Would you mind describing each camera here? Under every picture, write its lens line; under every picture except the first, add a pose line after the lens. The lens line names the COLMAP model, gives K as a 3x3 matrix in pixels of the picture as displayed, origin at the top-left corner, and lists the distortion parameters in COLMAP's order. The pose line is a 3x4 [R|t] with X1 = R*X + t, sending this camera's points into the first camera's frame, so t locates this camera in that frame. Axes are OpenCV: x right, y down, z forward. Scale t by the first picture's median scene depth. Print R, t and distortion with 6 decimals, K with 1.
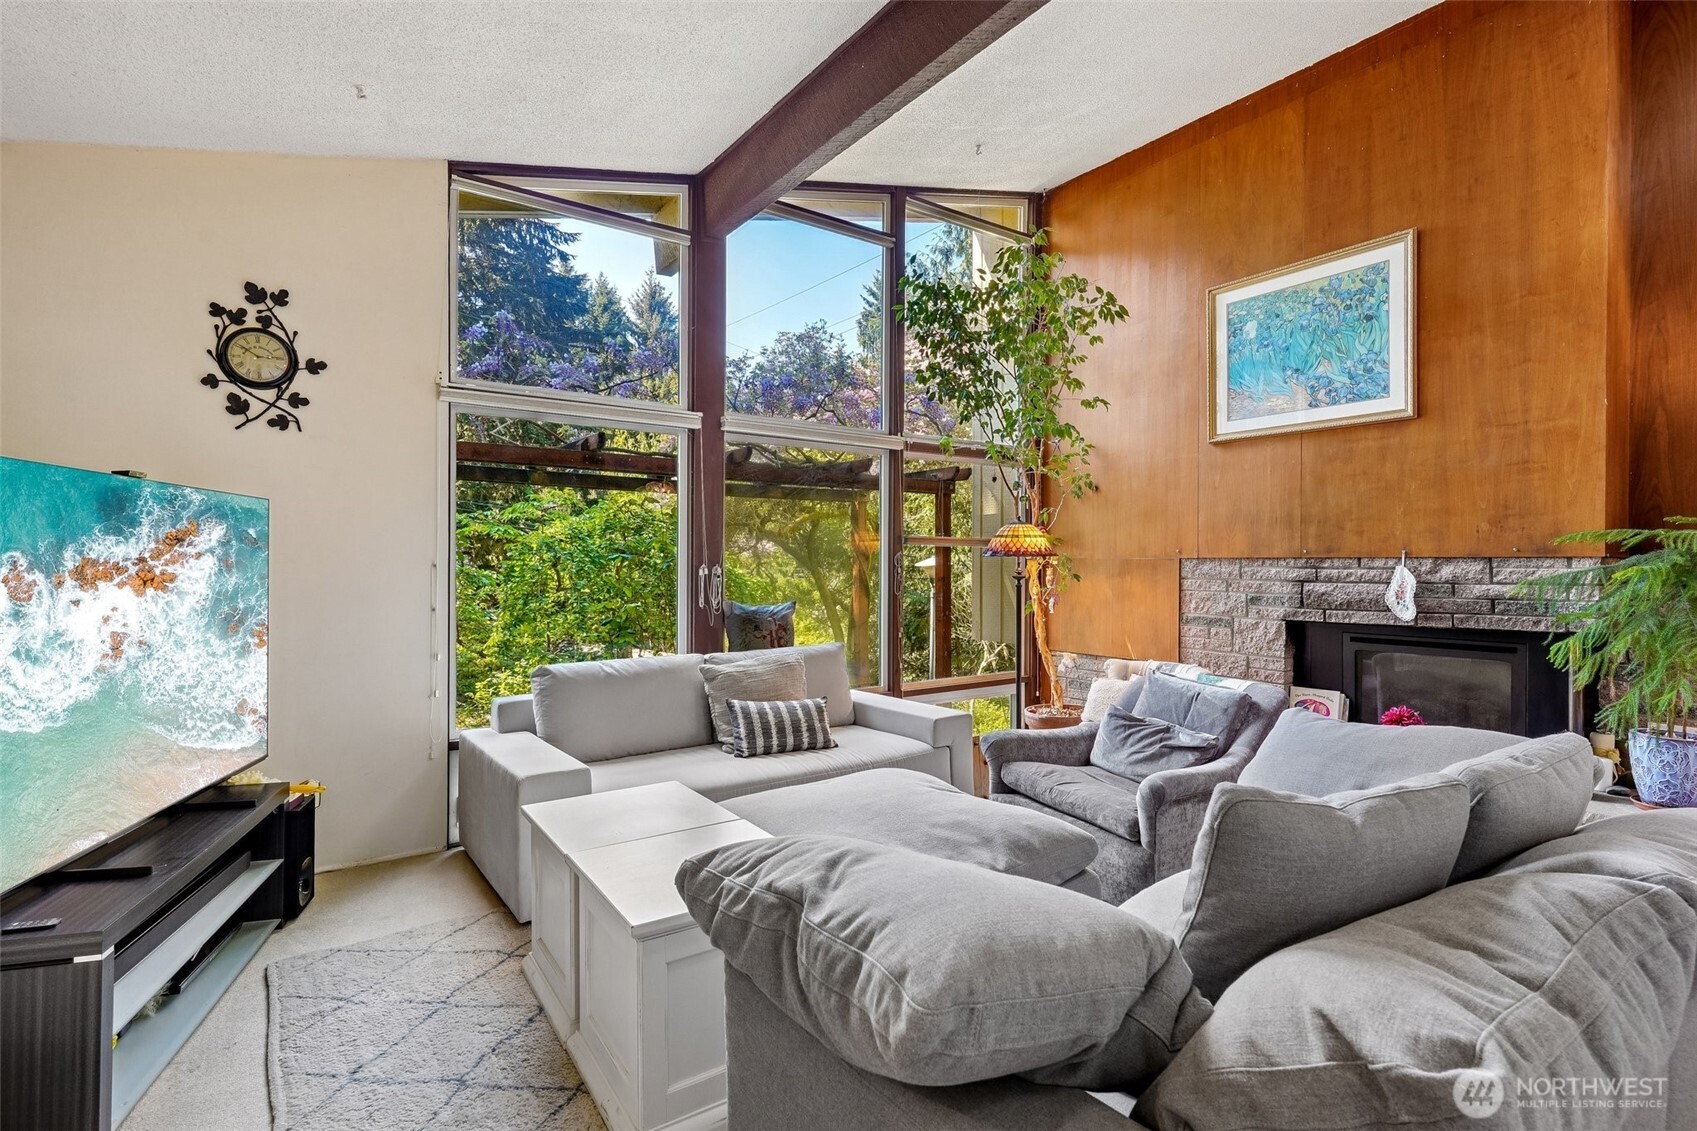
lens RADIAL K [[818.2, 0, 846.8], [0, 818.2, 570.6], [0, 0, 1]] dist [0.001474, -0.001089]
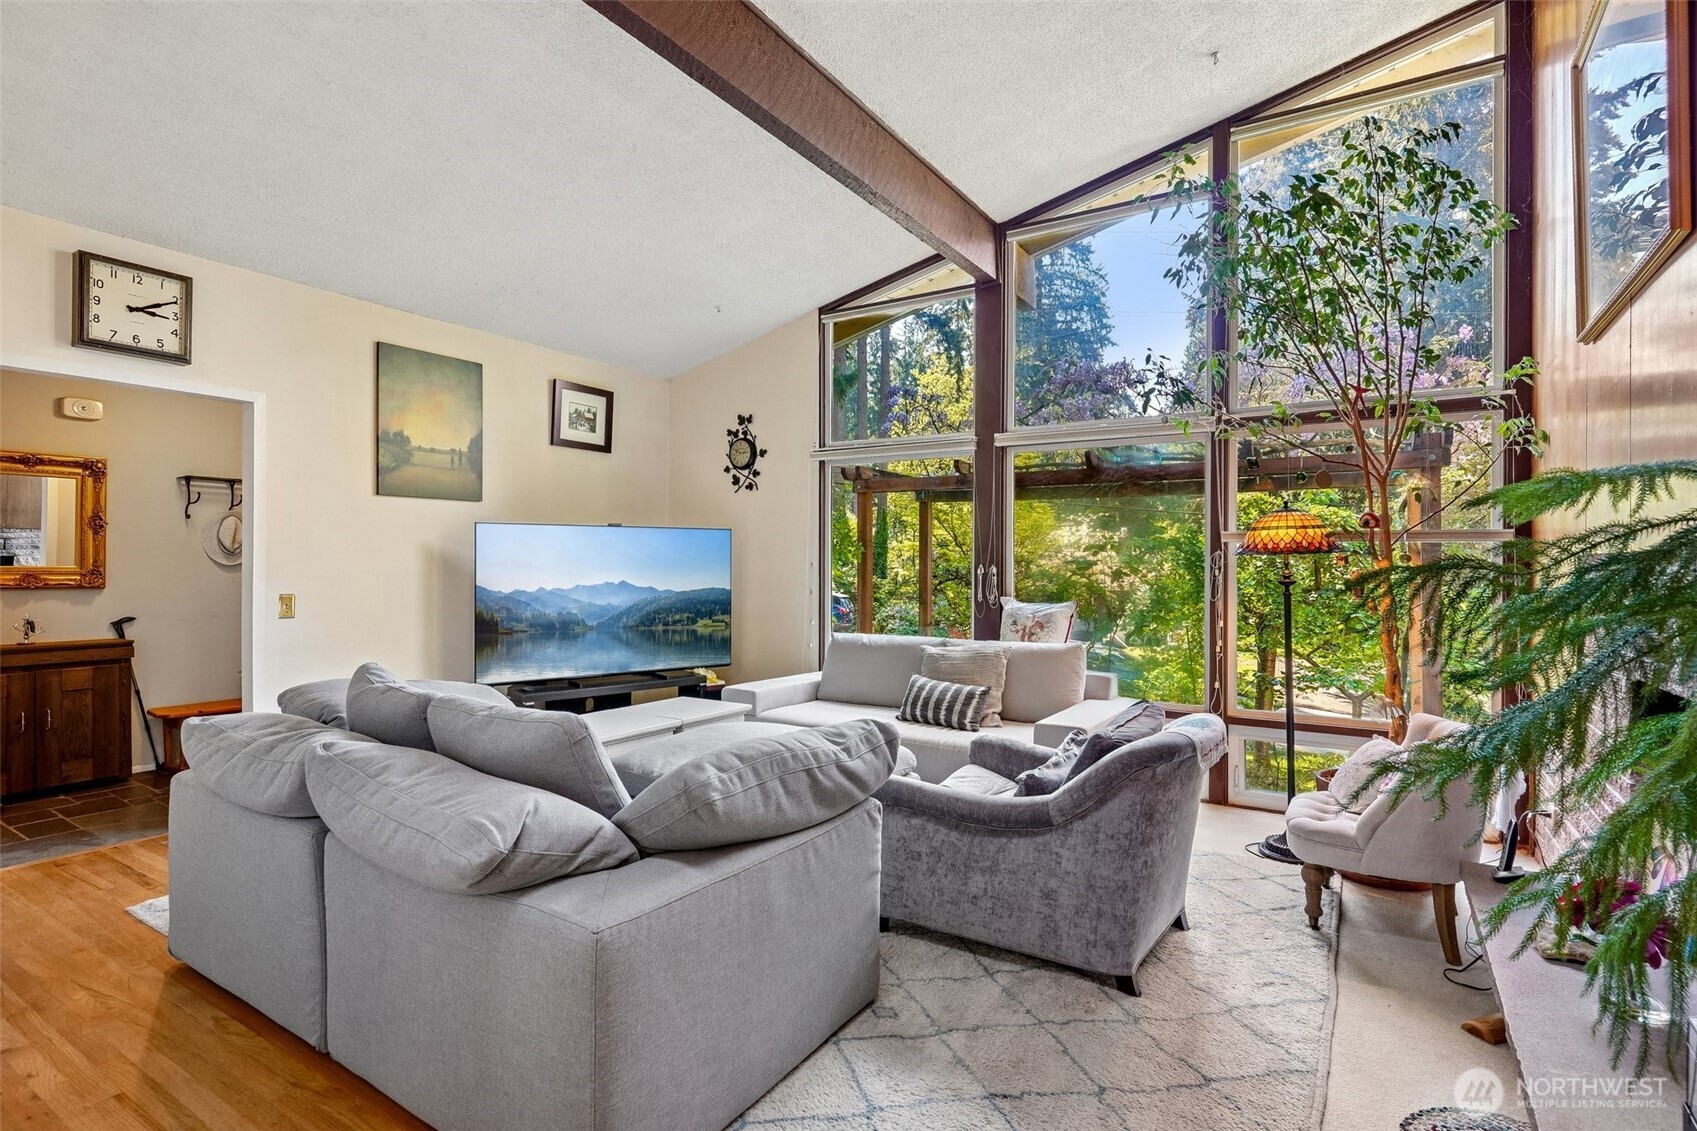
lens RADIAL K [[818.2, 0, 850.6], [0, 818.2, 564.7], [0, 0, 1]] dist [0.001474, -0.001089]
pose [[0.385221, 0.003149, -0.922819, 1.100990], [-0.009726, 0.999952, -0.000647, -0.006080], [0.922773, 0.009224, 0.385233, 0.502922]]
